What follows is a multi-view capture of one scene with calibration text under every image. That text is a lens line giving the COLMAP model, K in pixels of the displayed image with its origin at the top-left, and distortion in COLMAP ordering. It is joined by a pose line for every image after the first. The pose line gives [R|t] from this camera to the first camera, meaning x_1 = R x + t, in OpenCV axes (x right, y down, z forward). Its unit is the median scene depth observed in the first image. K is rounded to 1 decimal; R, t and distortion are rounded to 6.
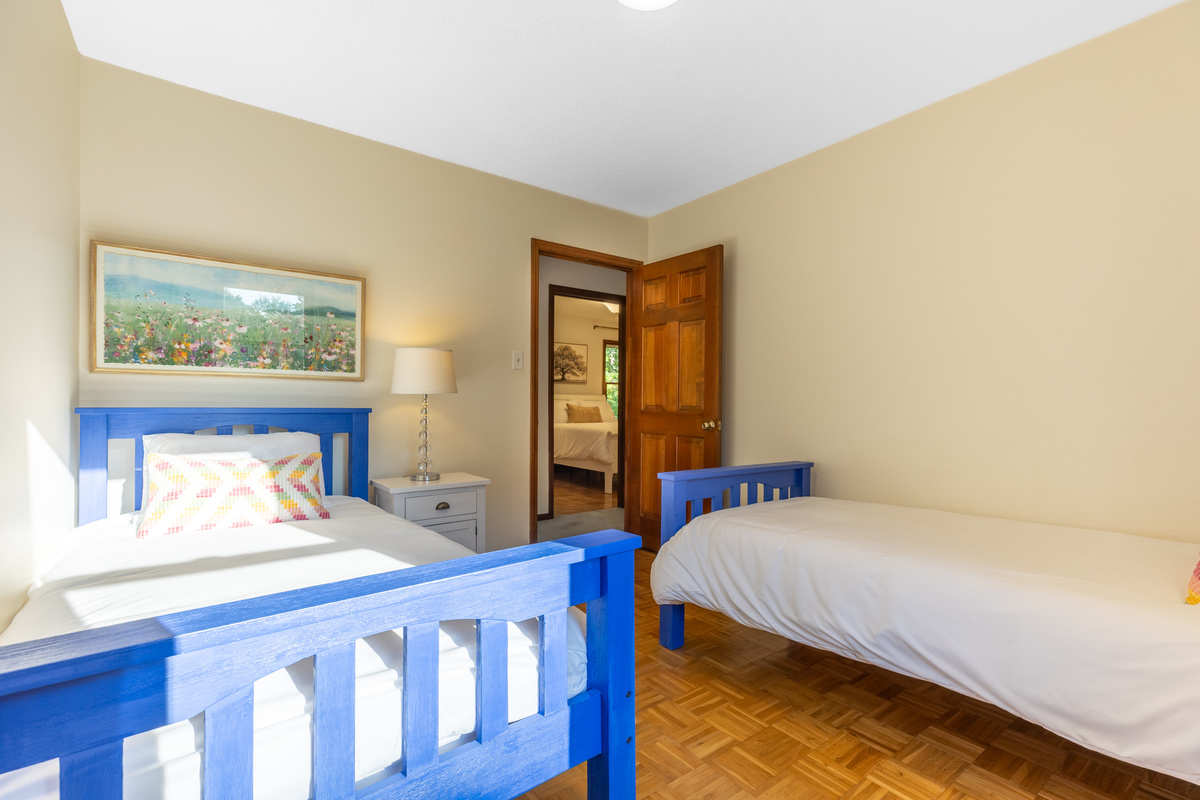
lens RADIAL K [[542.5, 0, 601.7], [0, 542.5, 405.3], [0, 0, 1]] dist [0.004799, -0.000127]
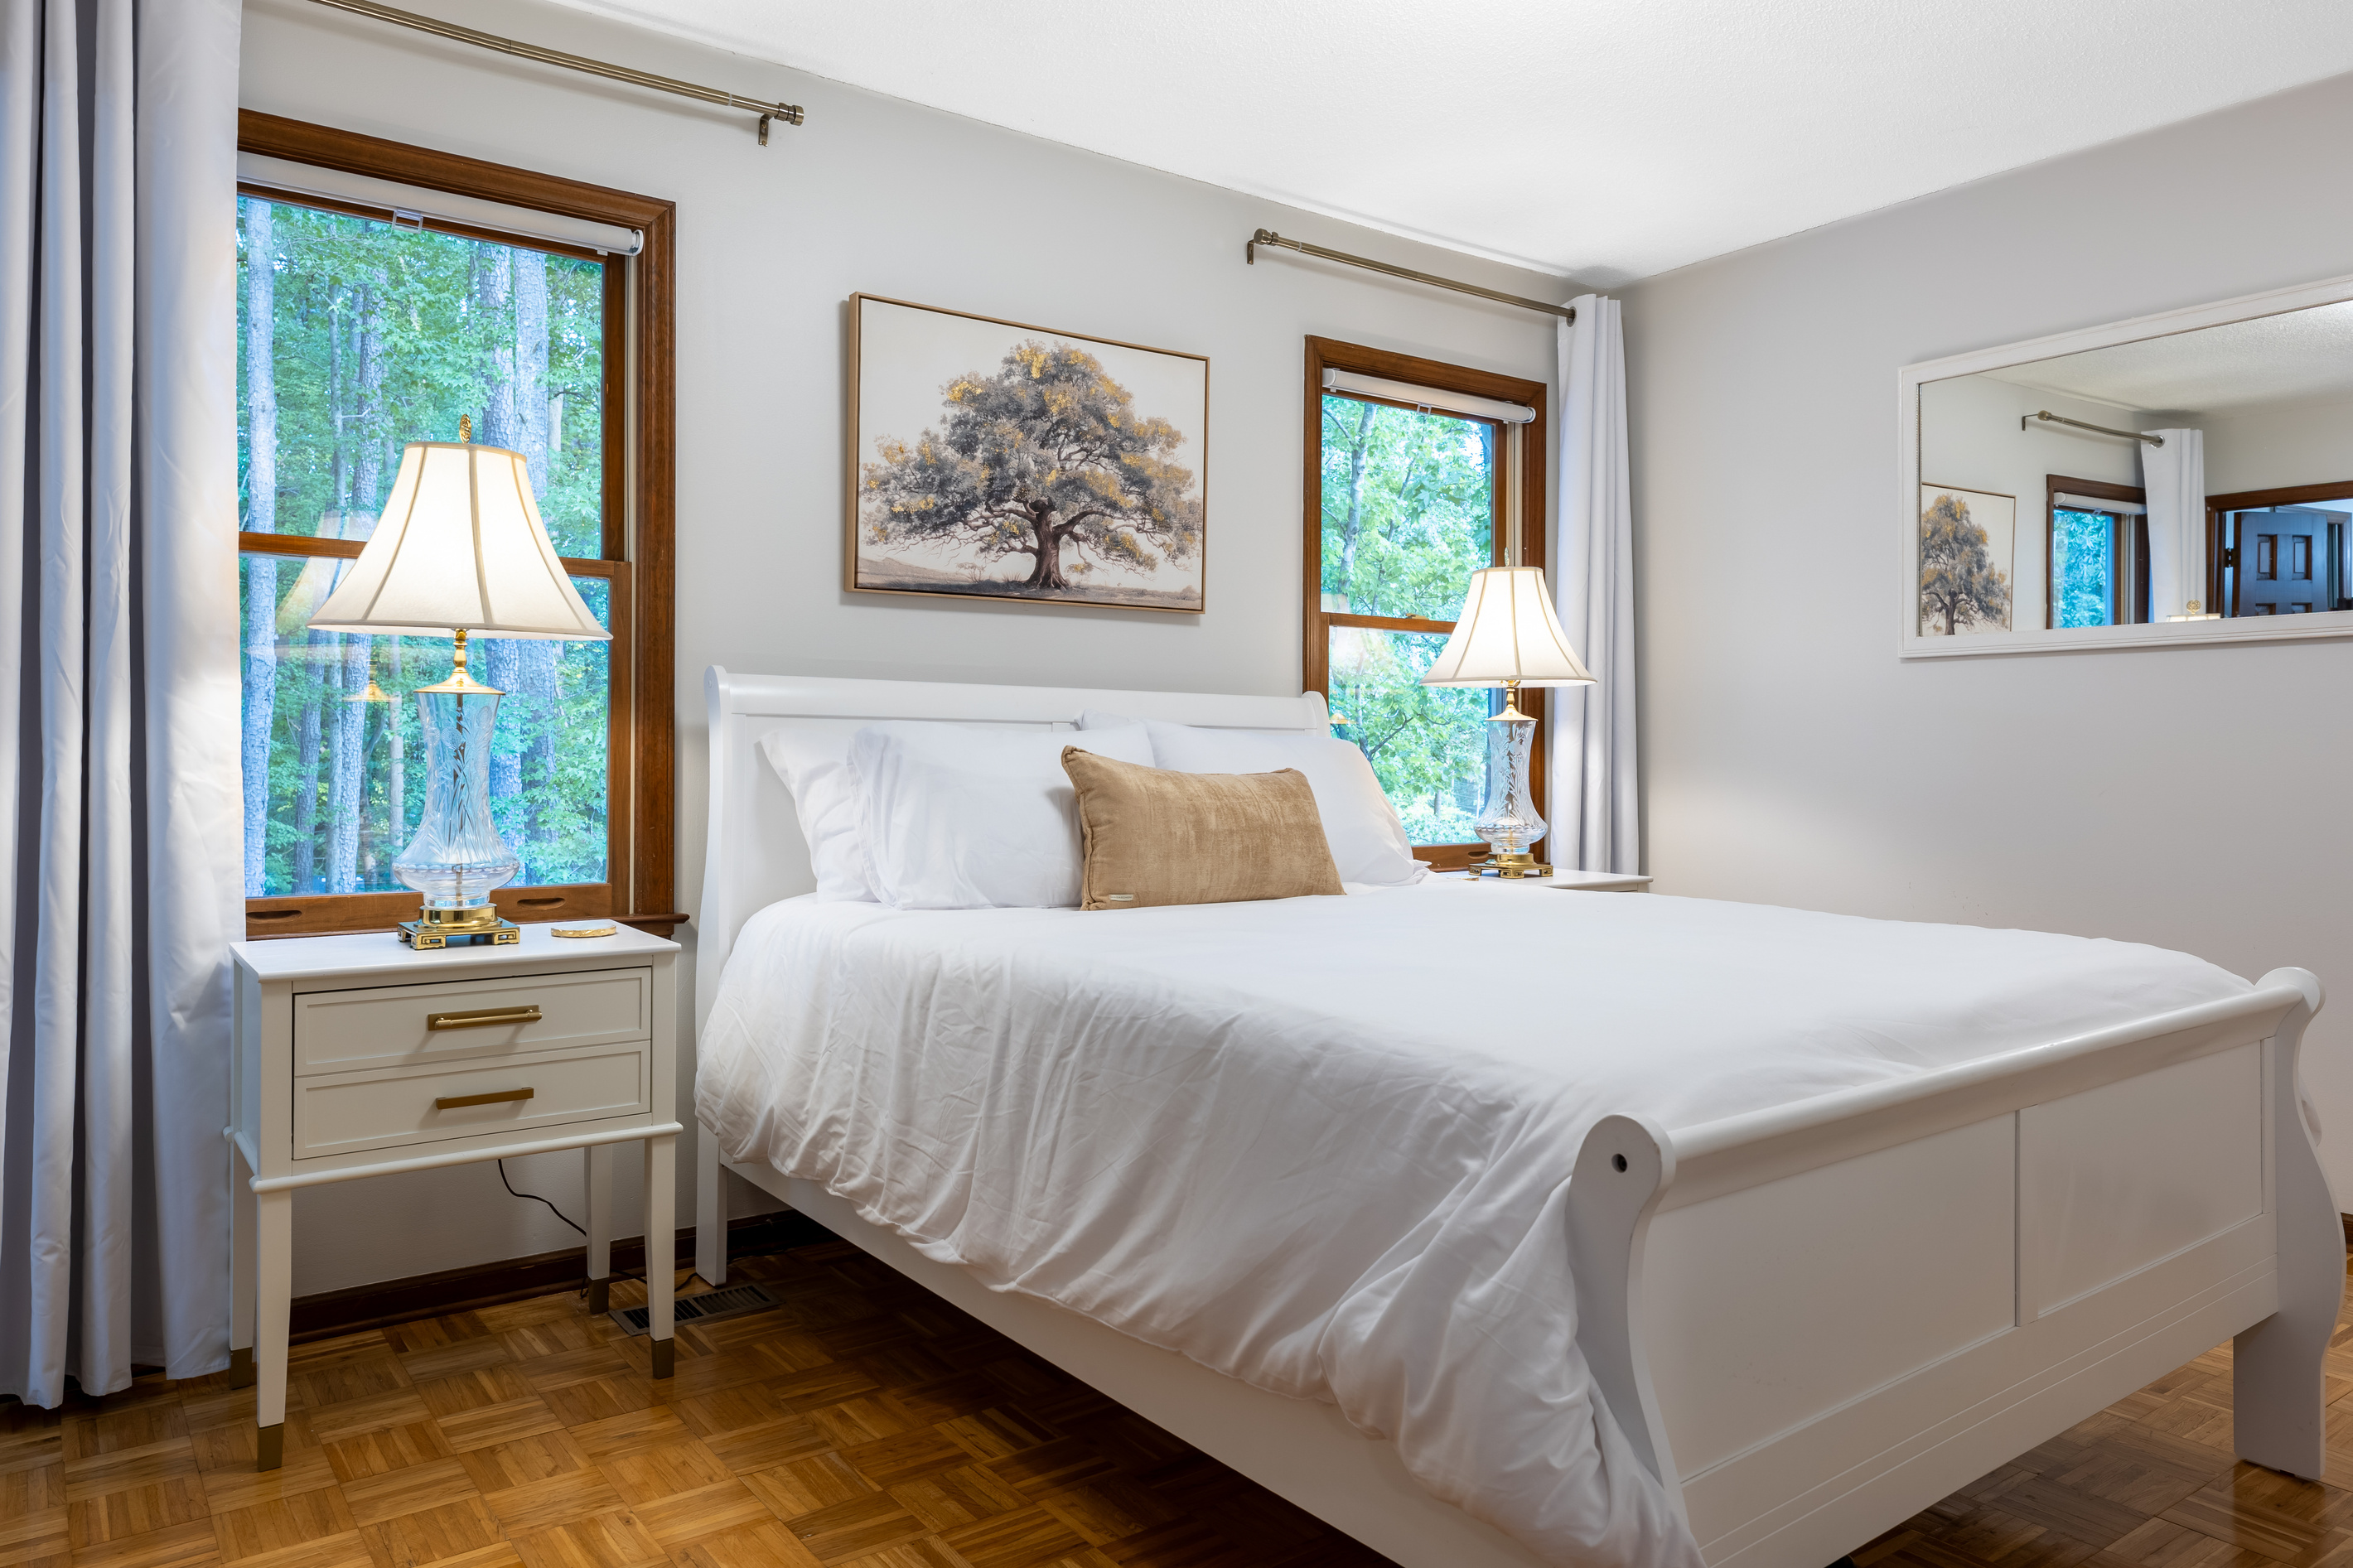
lens RADIAL K [[1594.8, 0, 1177.7], [0, 1594.8, 759.7], [0, 0, 1]] dist [0.008057, 0.004462]
pose [[0.999991, 0.000071, -0.004164, -0.033573], [-0.000088, 0.999992, -0.004044, 0.000888], [0.004164, 0.004045, 0.999983, 0.573560]]
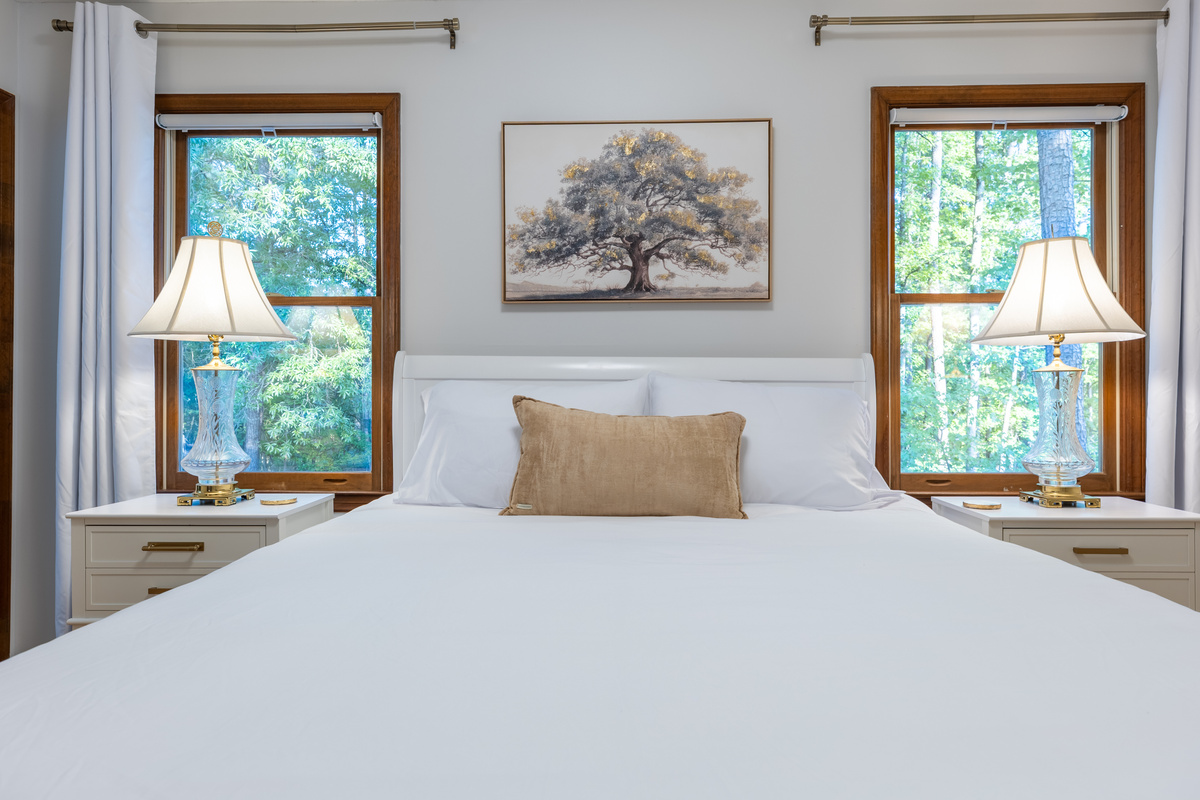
lens RADIAL K [[733.0, 0, 604.3], [0, 733.0, 397.2], [0, 0, 1]] dist [0.006226, 0.002945]
pose [[0.787612, -0.005450, -0.616148, 0.099593], [-0.002264, 0.999929, -0.011740, -0.000395], [0.616168, 0.010641, 0.787543, 0.754432]]
